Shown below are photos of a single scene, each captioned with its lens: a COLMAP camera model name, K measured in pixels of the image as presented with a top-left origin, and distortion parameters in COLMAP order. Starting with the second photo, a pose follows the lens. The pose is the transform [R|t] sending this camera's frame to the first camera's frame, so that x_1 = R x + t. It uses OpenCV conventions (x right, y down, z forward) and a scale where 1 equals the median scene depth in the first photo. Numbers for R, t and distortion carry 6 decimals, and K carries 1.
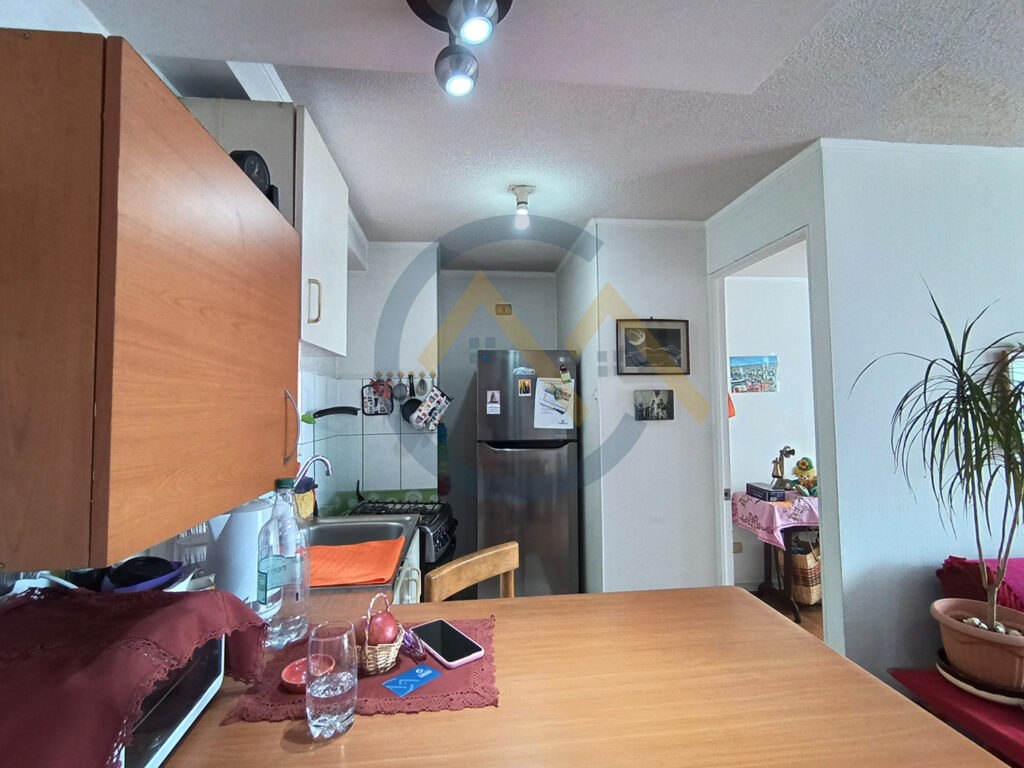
lens RADIAL K [[492.0, 0, 516.5], [0, 492.0, 380.7], [0, 0, 1]] dist [-0.001370, 0.005477]
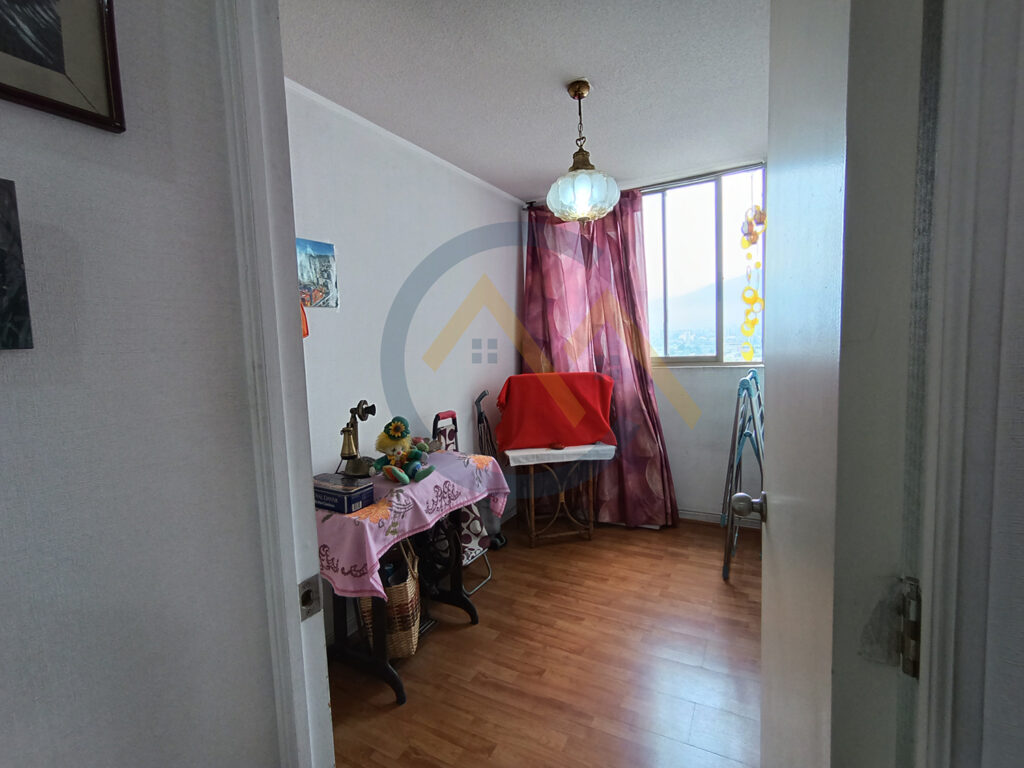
lens RADIAL K [[468.0, 0, 509.7], [0, 468.0, 381.2], [0, 0, 1]] dist [0.001224, -0.000140]
pose [[0.568589, -0.079037, 0.818816, 0.252052], [-0.010963, 0.994557, 0.103613, 0.064849], [-0.822549, -0.067890, 0.564627, 0.686196]]
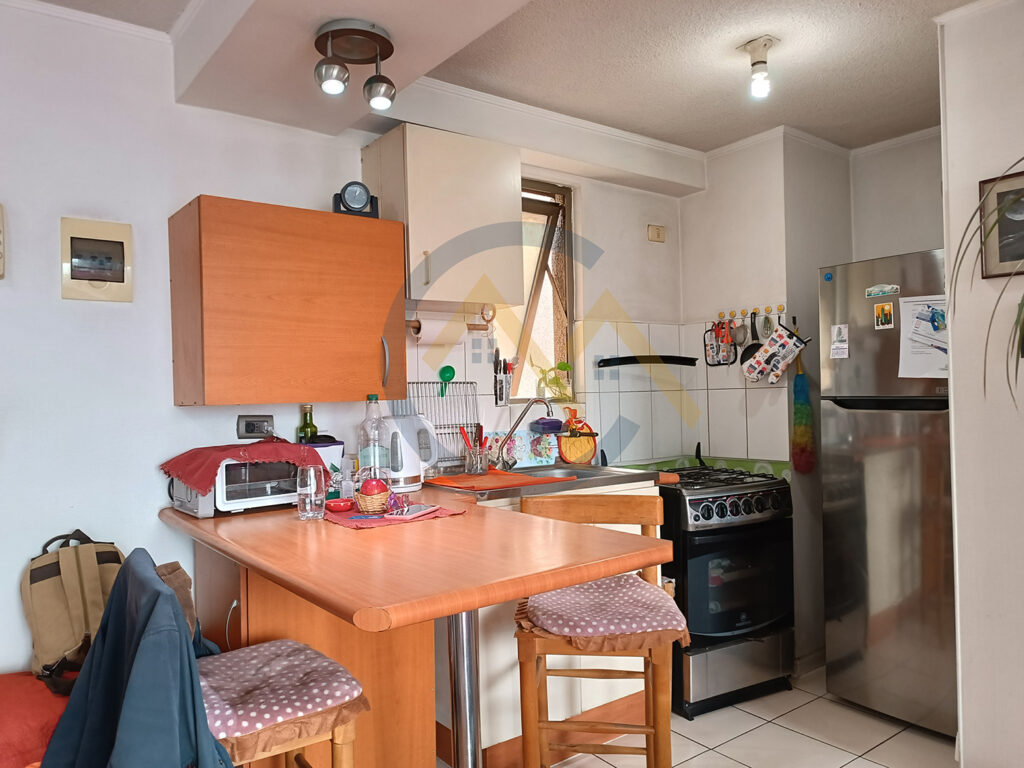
lens RADIAL K [[736.3, 0, 501.1], [0, 736.3, 388.3], [0, 0, 1]] dist [0.015969, -0.005170]
pose [[0.502809, -0.006031, -0.864377, 0.598620], [0.062570, 0.997606, 0.029436, 0.049033], [0.862130, -0.068885, 0.501982, 0.070077]]
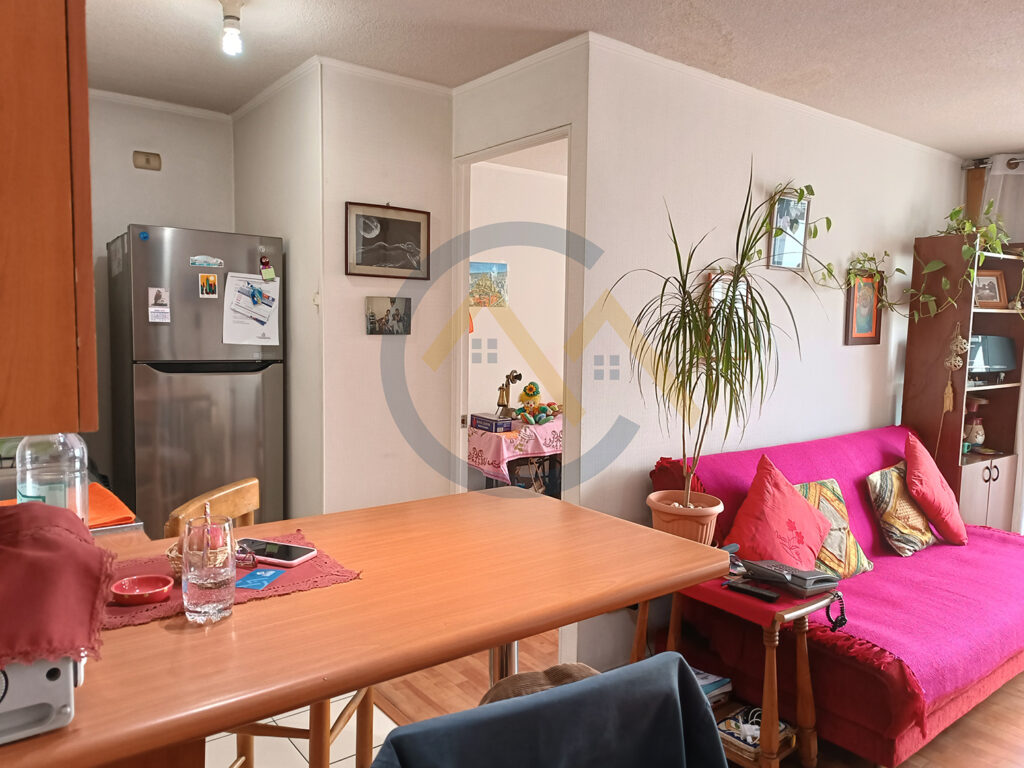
lens RADIAL K [[743.6, 0, 507.2], [0, 743.6, 387.6], [0, 0, 1]] dist [0.033005, -0.024566]
pose [[0.857473, -0.018577, 0.514193, -0.166177], [-0.049186, 0.991812, 0.117855, 0.011934], [-0.512172, -0.126349, 0.849538, -0.136064]]
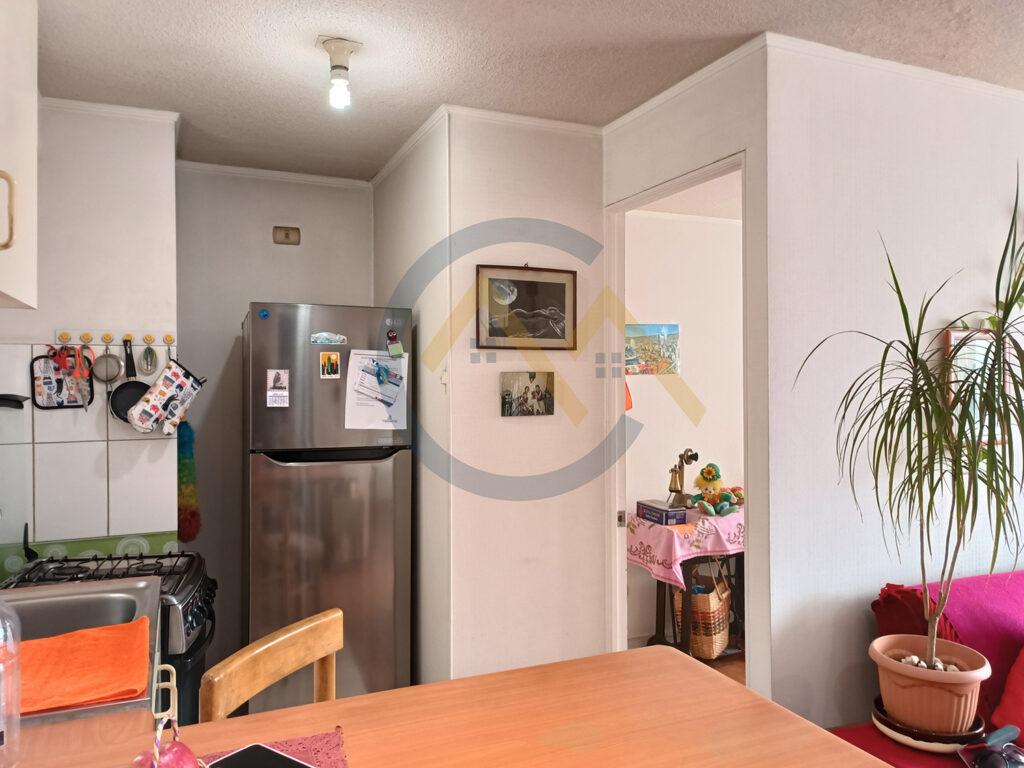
lens RADIAL K [[760.1, 0, 508.0], [0, 760.1, 386.2], [0, 0, 1]] dist [0.036606, -0.035746]
pose [[0.955537, 0.006250, 0.294805, -0.052285], [-0.020100, 0.998830, 0.043974, -0.005965], [-0.294185, -0.047944, 0.954545, 0.000671]]
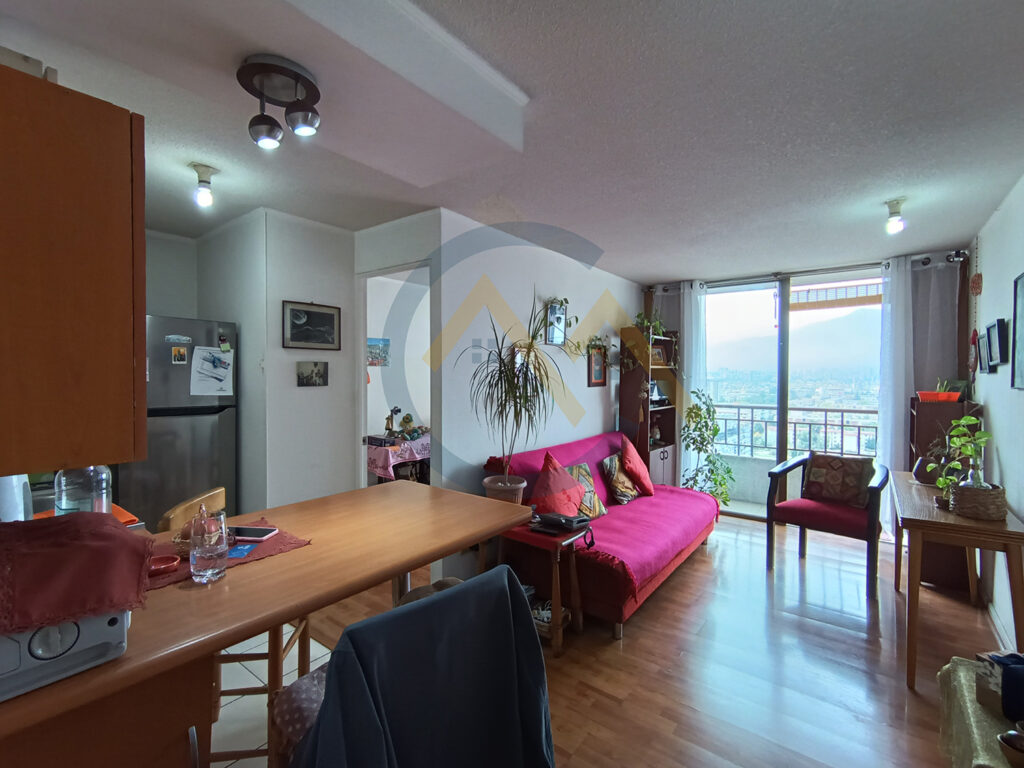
lens RADIAL K [[474.7, 0, 514.5], [0, 474.7, 381.2], [0, 0, 1]] dist [0.004647, 0.000884]
pose [[0.693127, 0.004085, 0.720804, -0.208123], [-0.043957, 0.998362, 0.036611, 0.001431], [-0.719474, -0.057060, 0.692171, -0.172336]]
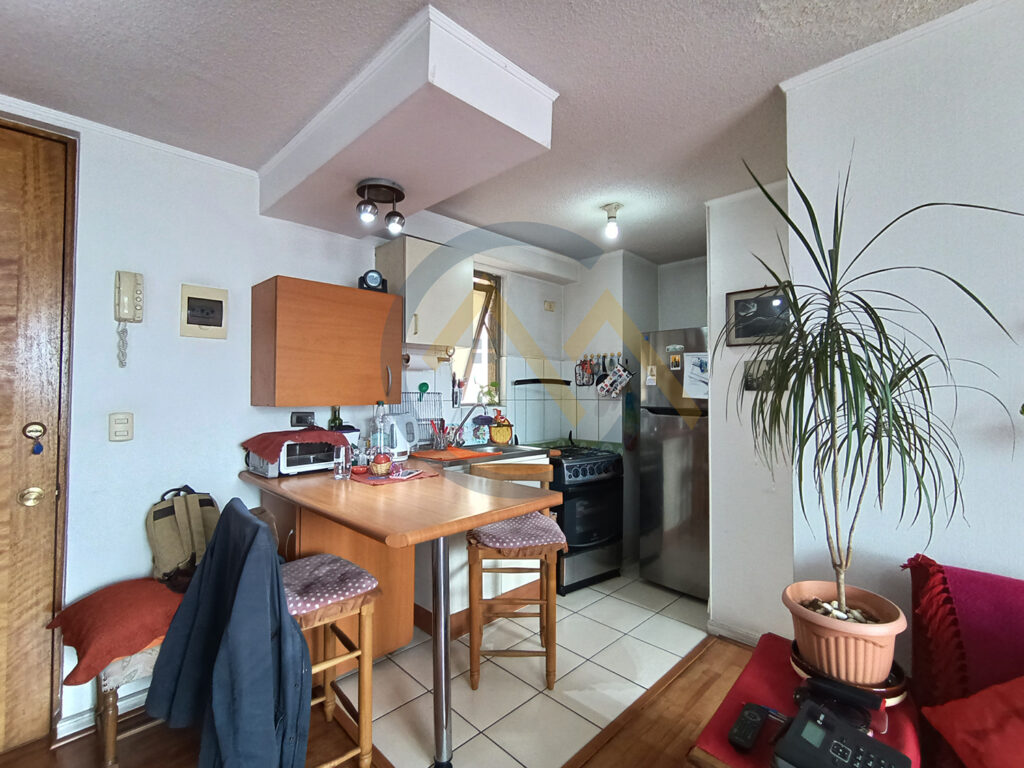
lens RADIAL K [[468.0, 0, 509.7], [0, 468.0, 381.2], [0, 0, 1]] dist [0.001224, -0.000140]
pose [[0.620855, -0.005095, -0.783909, 0.627209], [0.030179, 0.999393, 0.017407, 0.027651], [0.783344, -0.034465, 0.620632, 0.017491]]
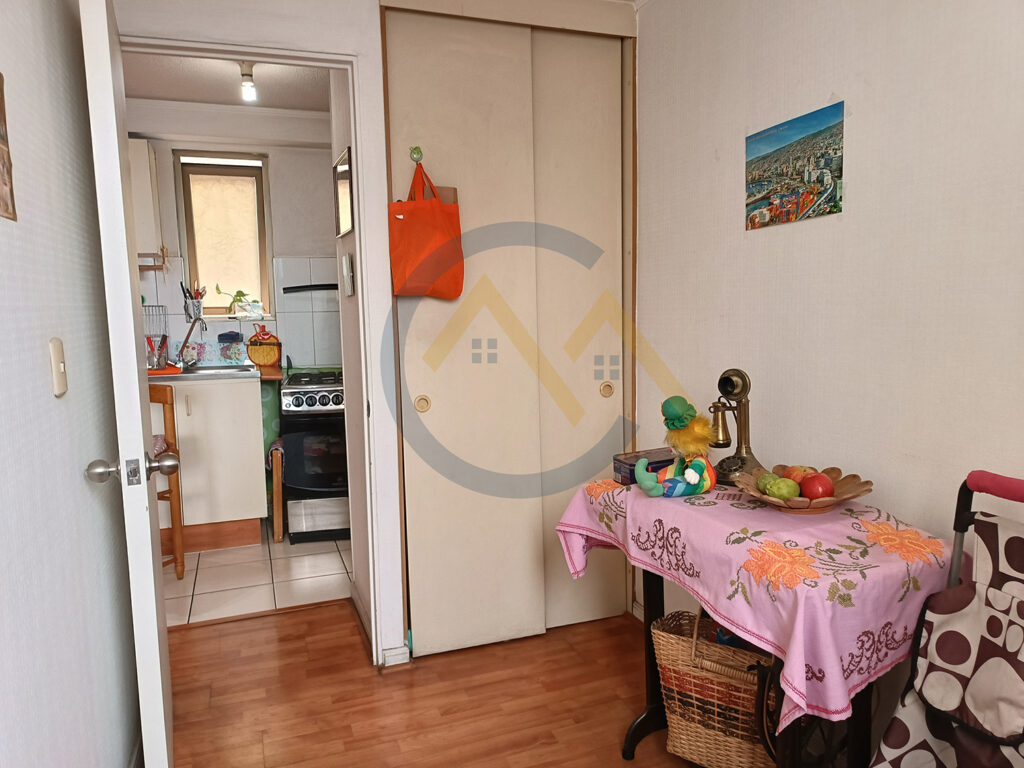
lens RADIAL K [[743.7, 0, 502.4], [0, 743.7, 386.3], [0, 0, 1]] dist [0.011394, -0.000753]
pose [[0.225082, 0.117712, -0.967203, 1.308208], [0.068782, 0.988279, 0.136284, 0.070519], [0.971909, -0.097201, 0.214347, 0.877993]]
